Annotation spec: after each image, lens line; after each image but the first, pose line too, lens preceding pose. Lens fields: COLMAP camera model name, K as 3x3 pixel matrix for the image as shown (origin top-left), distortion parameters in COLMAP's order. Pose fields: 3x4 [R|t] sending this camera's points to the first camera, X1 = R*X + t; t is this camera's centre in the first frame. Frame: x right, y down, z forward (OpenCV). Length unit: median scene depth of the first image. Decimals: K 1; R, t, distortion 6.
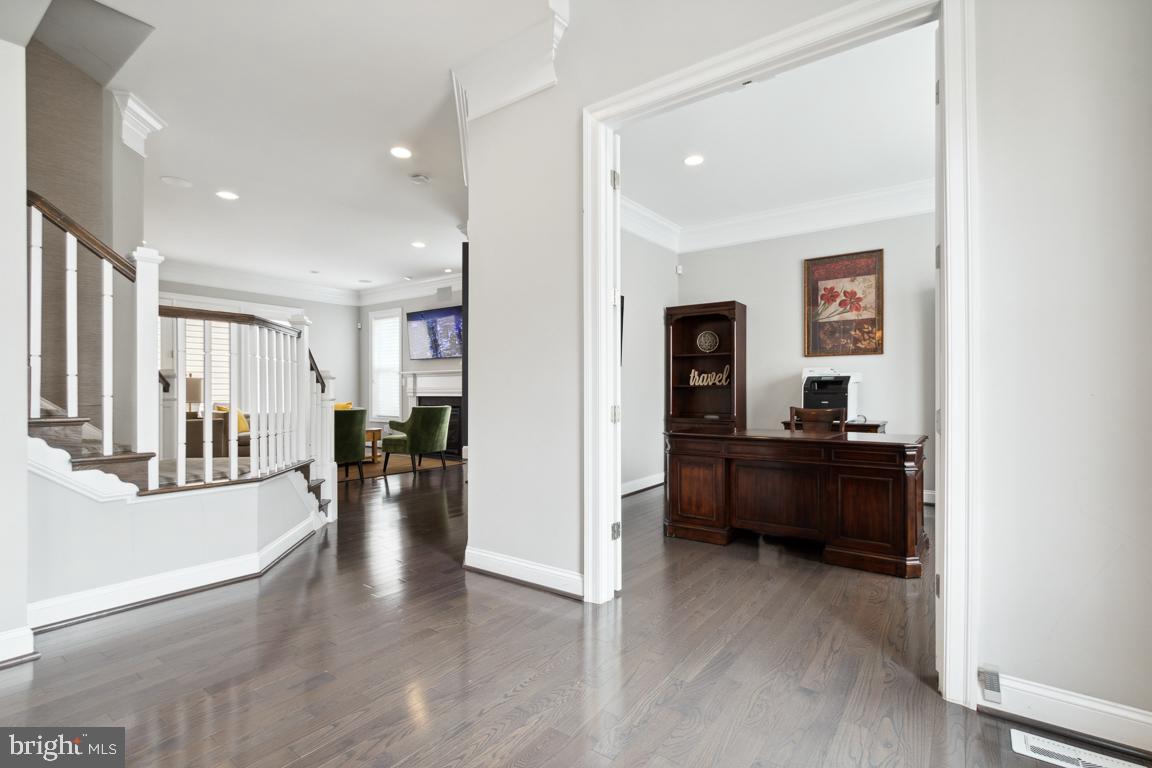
lens RADIAL K [[545.8, 0, 580.1], [0, 545.8, 384.4], [0, 0, 1]] dist [0.001580, -0.000630]
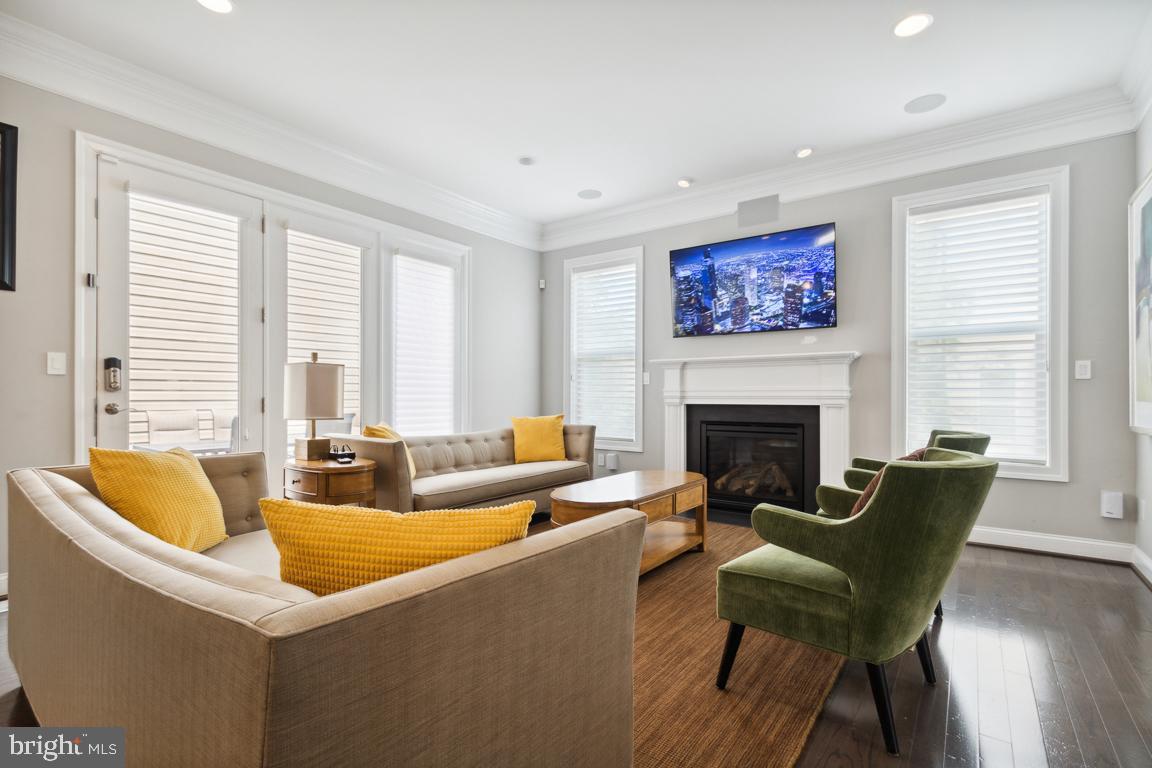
lens RADIAL K [[545.8, 0, 577.2], [0, 545.8, 388.7], [0, 0, 1]] dist [0.001580, -0.000630]
pose [[0.999989, 0.001903, 0.004333, -0.680294], [-0.001888, 0.999992, -0.003440, 0.013644], [-0.004339, 0.003432, 0.999985, 0.755970]]
